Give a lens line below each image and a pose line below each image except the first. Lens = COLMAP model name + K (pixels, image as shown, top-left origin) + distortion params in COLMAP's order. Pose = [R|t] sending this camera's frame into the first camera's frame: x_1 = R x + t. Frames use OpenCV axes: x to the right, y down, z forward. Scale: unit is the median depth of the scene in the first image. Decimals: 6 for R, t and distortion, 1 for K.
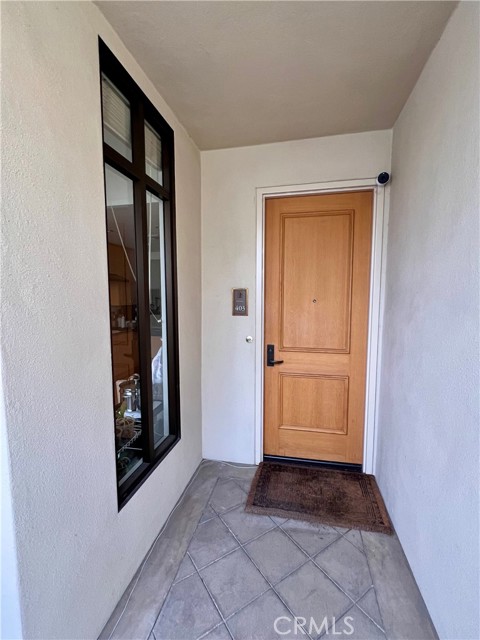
lens RADIAL K [[300.6, 0, 240.3], [0, 300.6, 319.7], [0, 0, 1]] dist [0.001432, 0.000167]
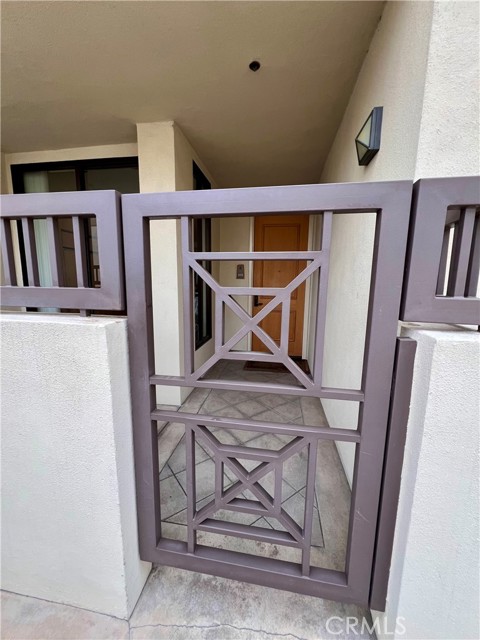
lens RADIAL K [[255.4, 0, 237.3], [0, 255.4, 320.3], [0, 0, 1]] dist [0.003930, -0.000069]
pose [[0.999526, 0.007759, 0.029792, -0.068101], [-0.009382, 0.998458, 0.054711, 0.162453], [-0.029322, -0.054964, 0.998058, -0.644572]]
